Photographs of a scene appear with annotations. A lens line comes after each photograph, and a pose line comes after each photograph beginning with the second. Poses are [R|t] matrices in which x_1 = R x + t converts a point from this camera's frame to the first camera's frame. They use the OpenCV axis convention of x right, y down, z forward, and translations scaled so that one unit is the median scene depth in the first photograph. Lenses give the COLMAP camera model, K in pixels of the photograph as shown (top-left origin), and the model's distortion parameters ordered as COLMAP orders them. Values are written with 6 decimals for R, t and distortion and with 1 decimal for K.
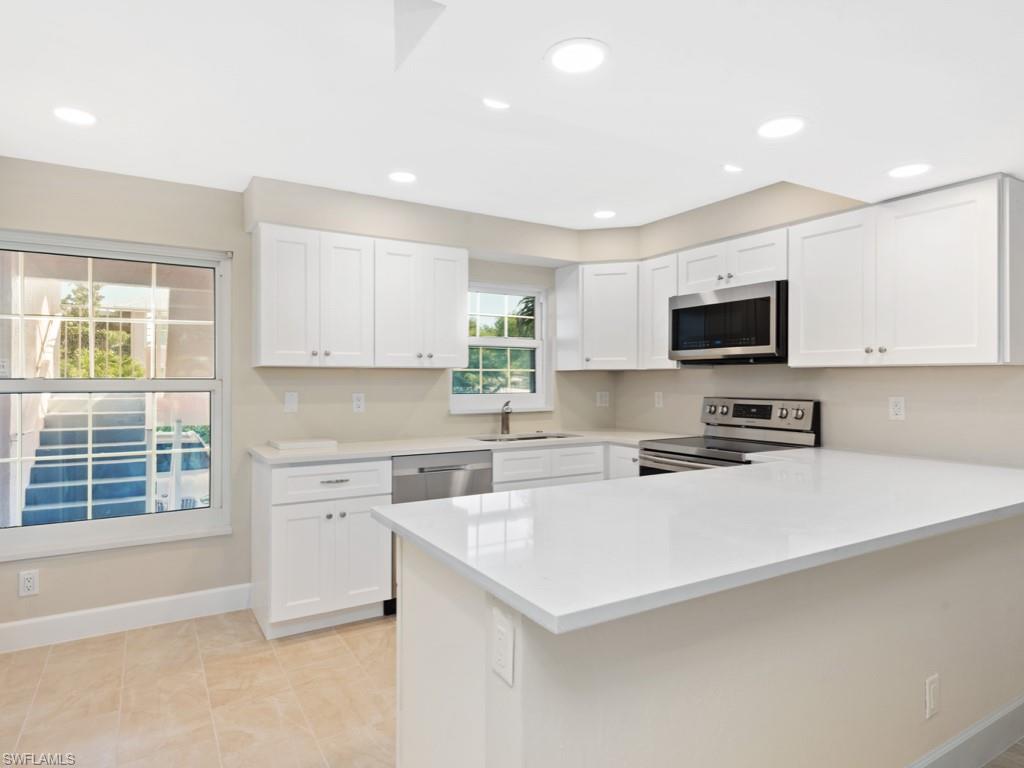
lens RADIAL K [[581.2, 0, 512.0], [0, 581.2, 384.0], [0, 0, 1]] dist [-0.004020, -0.000820]
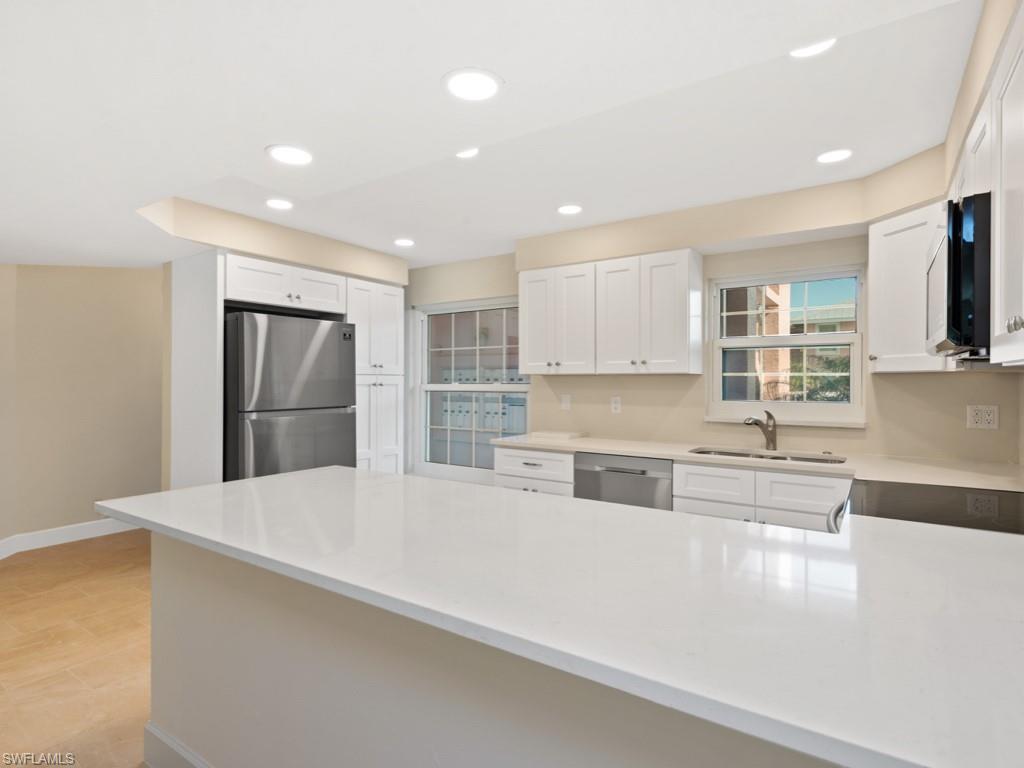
lens RADIAL K [[533.4, 0, 512.0], [0, 533.4, 384.0], [0, 0, 1]] dist [0.004244, 0.000571]
pose [[0.420562, 0.001187, -0.907263, 0.601358], [-0.008211, 0.999963, -0.002497, -0.004921], [0.907226, 0.008499, 0.420557, 0.375387]]
